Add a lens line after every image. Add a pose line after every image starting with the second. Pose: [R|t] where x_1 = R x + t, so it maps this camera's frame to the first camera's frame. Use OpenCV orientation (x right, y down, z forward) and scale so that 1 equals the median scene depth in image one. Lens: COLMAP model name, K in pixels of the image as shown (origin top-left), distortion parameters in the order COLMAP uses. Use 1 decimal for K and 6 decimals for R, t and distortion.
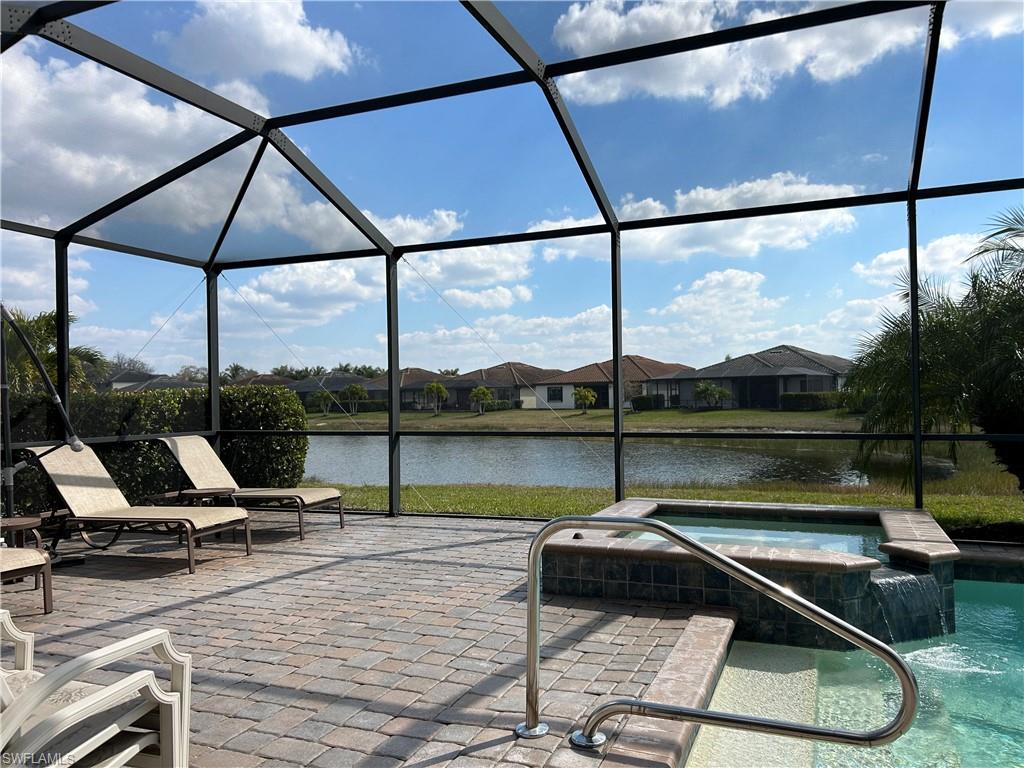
lens RADIAL K [[773.4, 0, 509.3], [0, 773.4, 395.1], [0, 0, 1]] dist [0.073640, -0.079358]
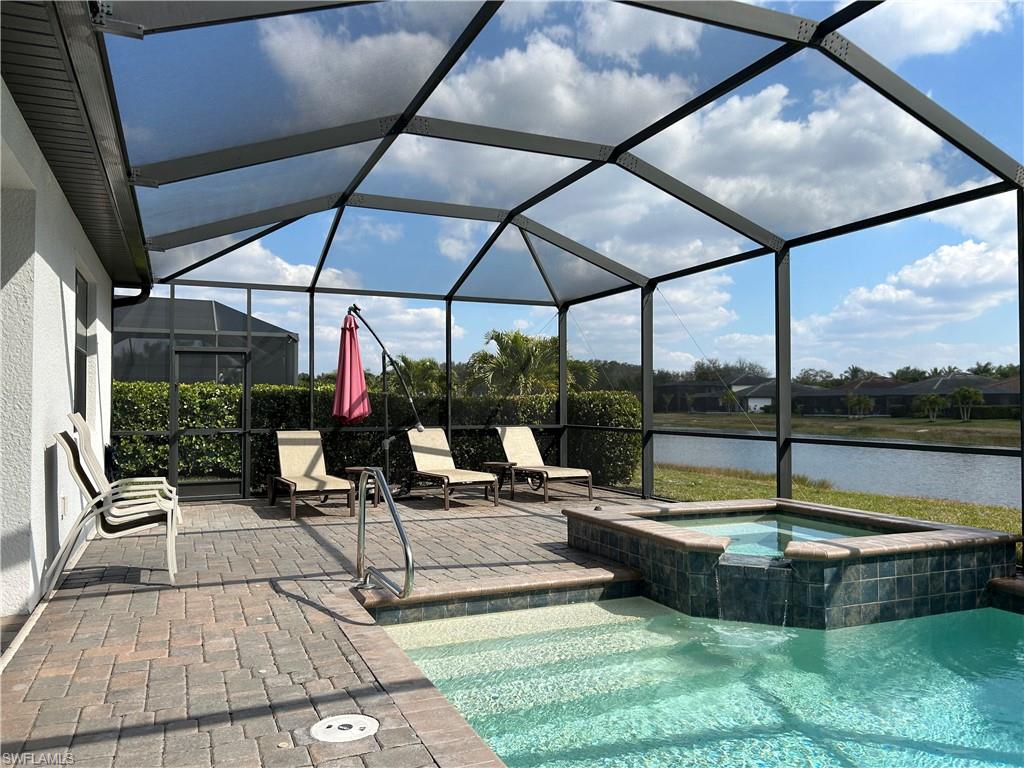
lens RADIAL K [[773.4, 0, 516.0], [0, 773.4, 377.0], [0, 0, 1]] dist [0.073640, -0.079358]
pose [[0.722617, -0.009584, -0.691182, 0.345091], [-0.008437, 0.999707, -0.022682, -0.004147], [0.691197, 0.022222, 0.722325, -0.020993]]
